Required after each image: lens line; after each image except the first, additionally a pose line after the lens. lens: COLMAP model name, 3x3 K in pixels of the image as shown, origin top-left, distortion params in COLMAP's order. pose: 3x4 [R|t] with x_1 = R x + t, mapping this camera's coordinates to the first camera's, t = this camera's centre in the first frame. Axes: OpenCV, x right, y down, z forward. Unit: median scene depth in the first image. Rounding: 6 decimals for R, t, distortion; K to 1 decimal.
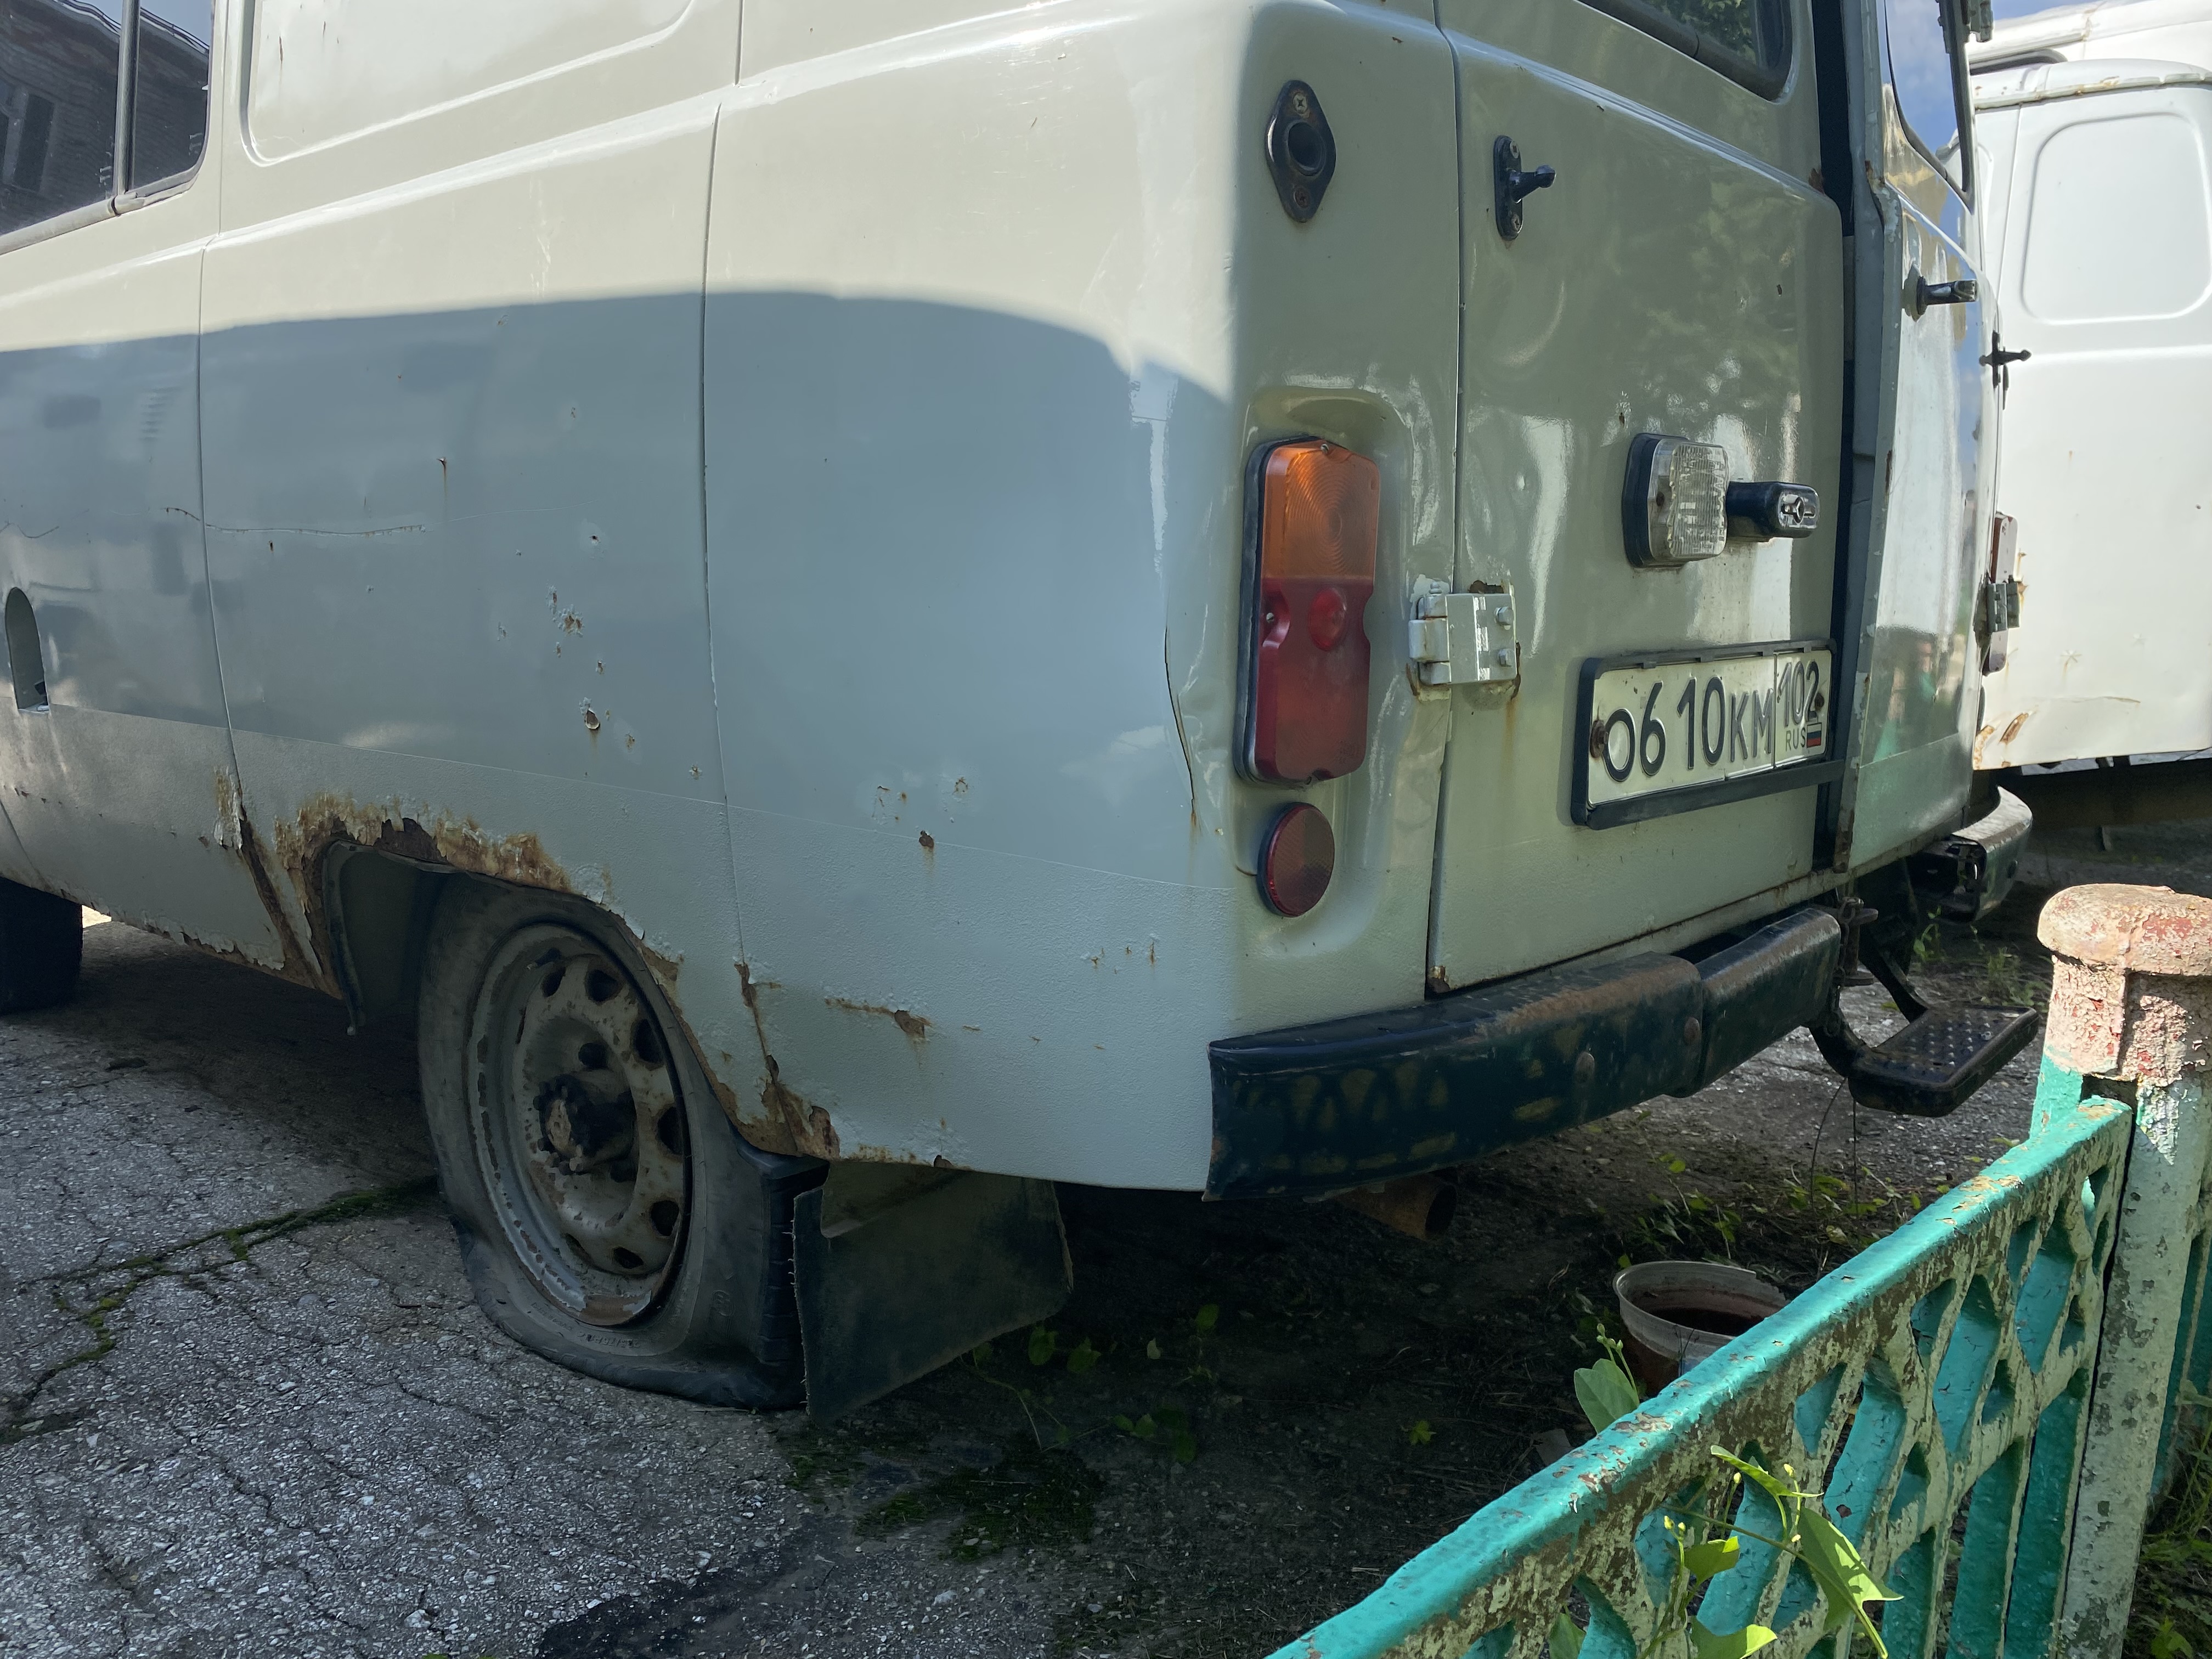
lens RADIAL K [[1708.0, 0, 1114.7], [0, 1708.0, 811.9], [0, 0, 1]] dist [0.026402, -0.024875]
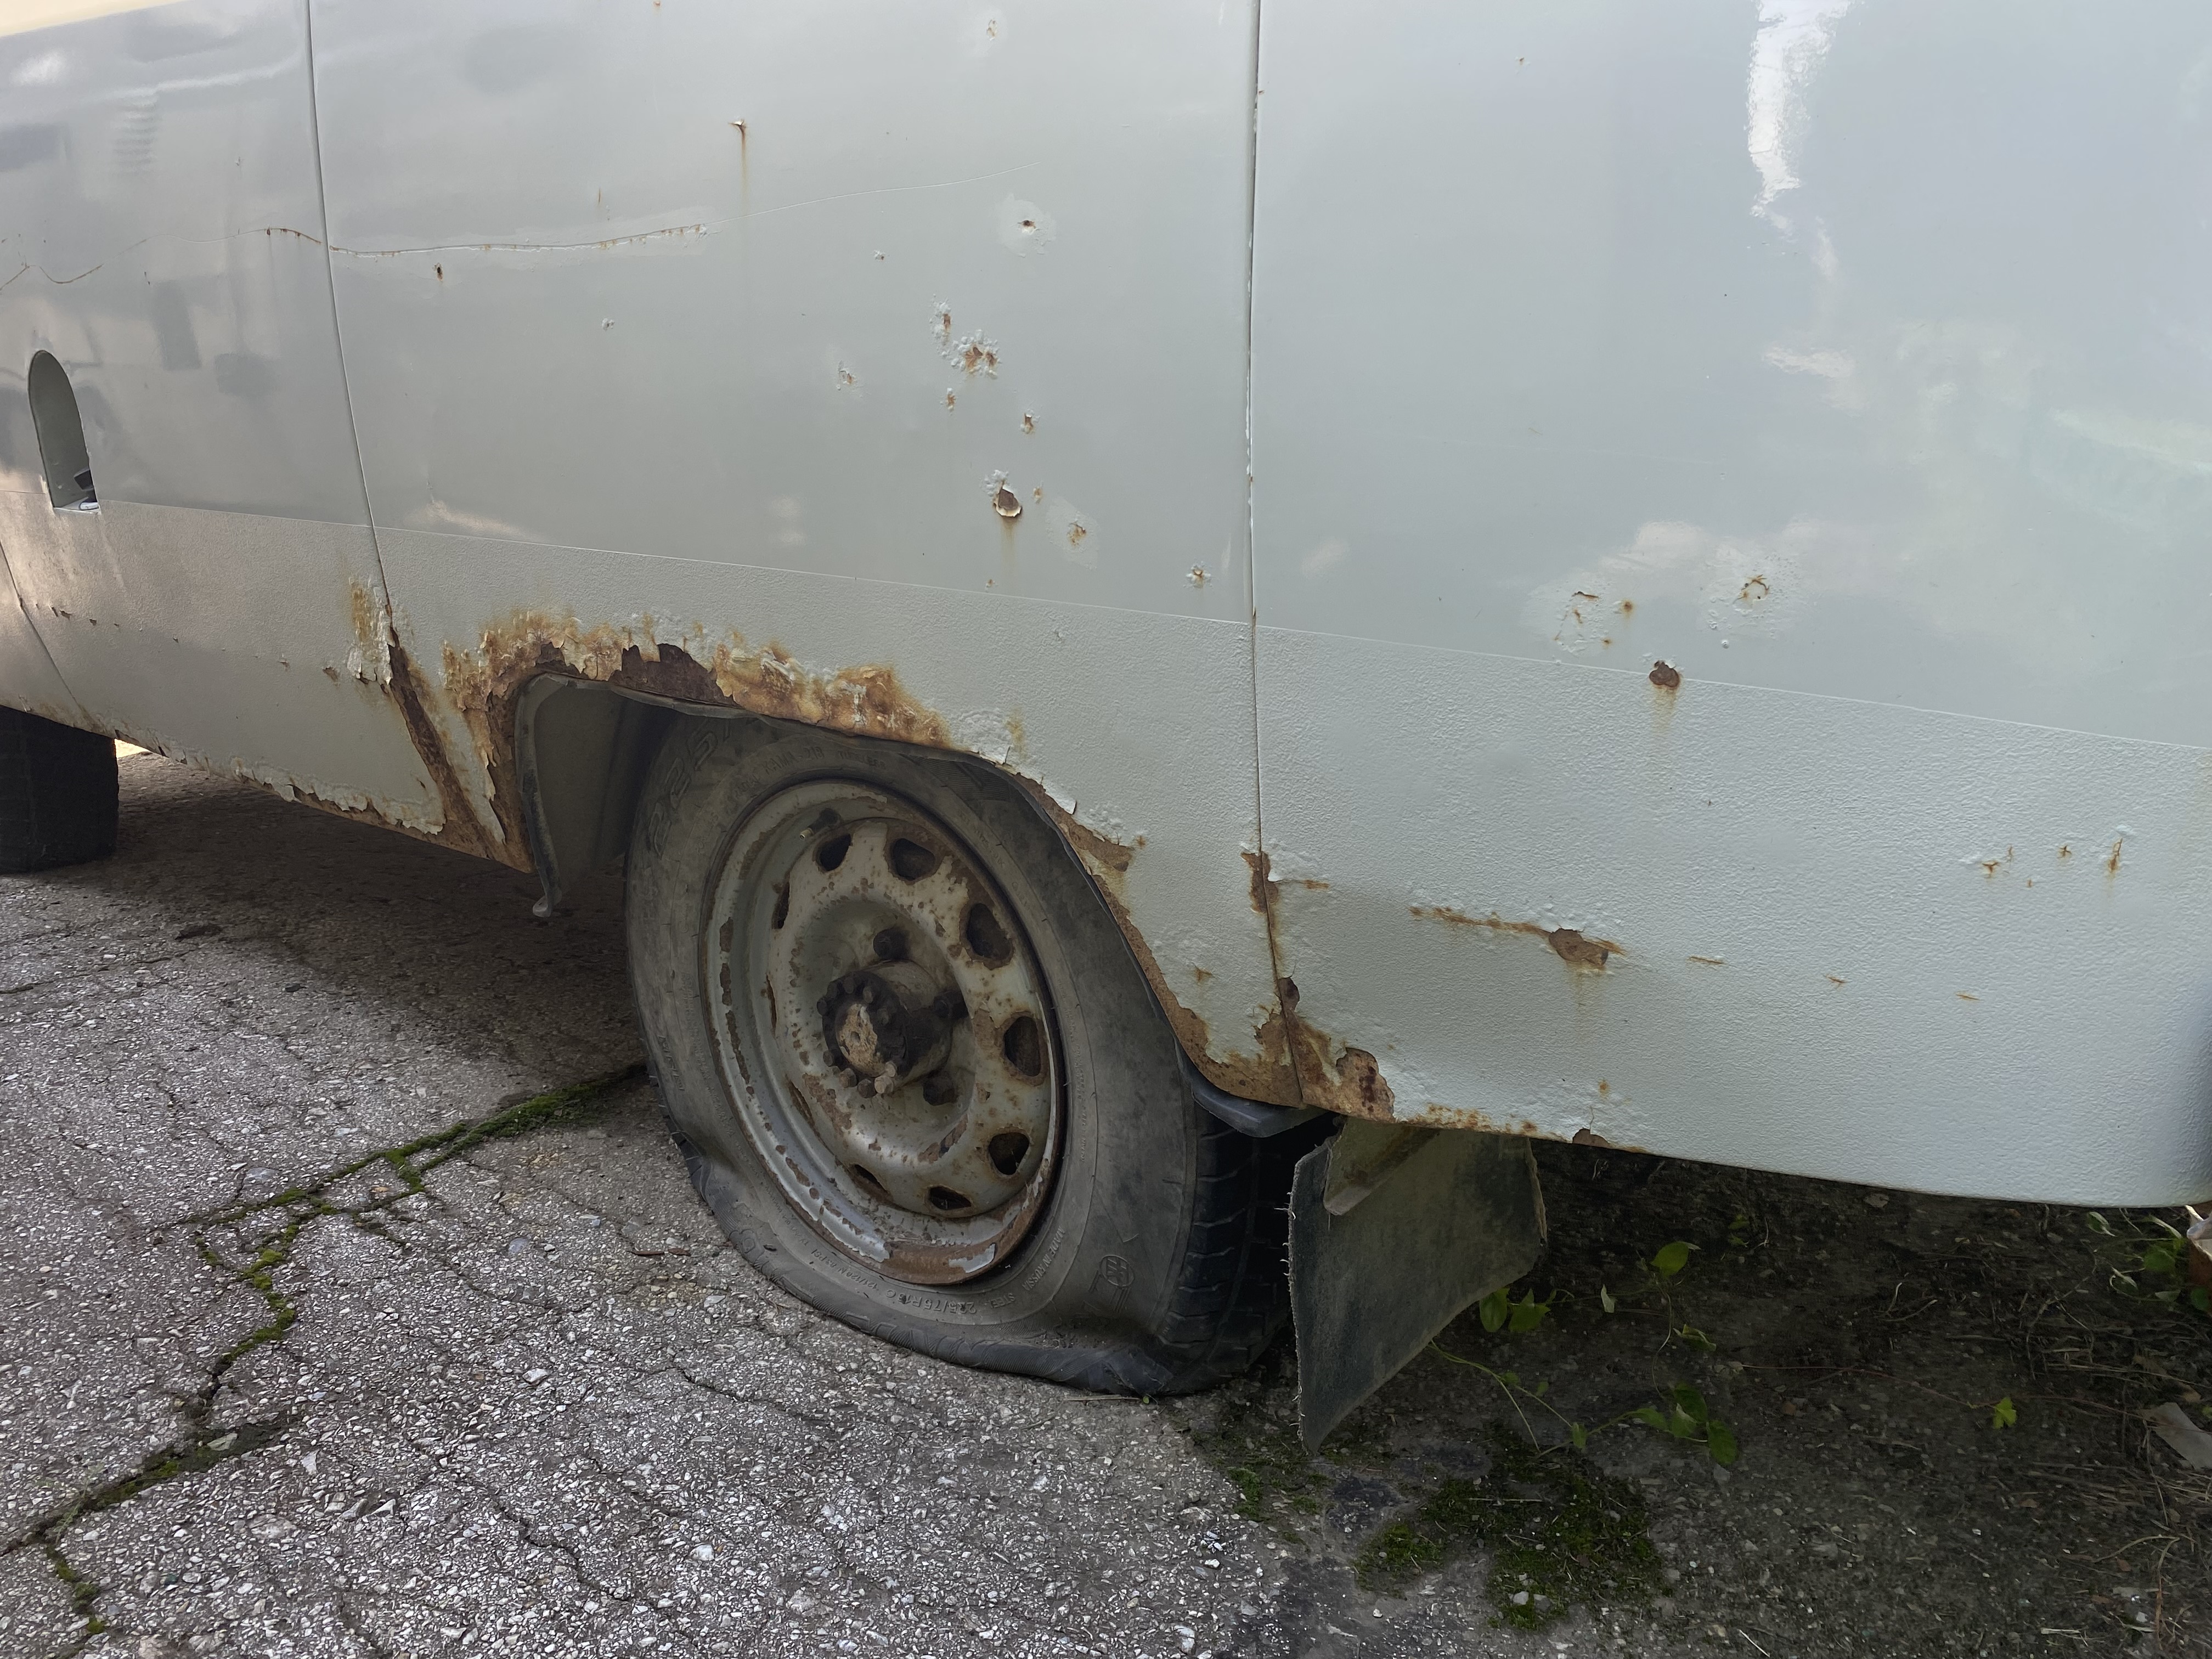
lens RADIAL K [[1708.0, 0, 1092.1], [0, 1708.0, 819.2], [0, 0, 1]] dist [0.026402, -0.024875]
pose [[0.999721, -0.015645, 0.017708, -0.251170], [0.013408, 0.992677, 0.120054, -0.007910], [-0.019457, -0.119783, 0.992609, 0.262769]]
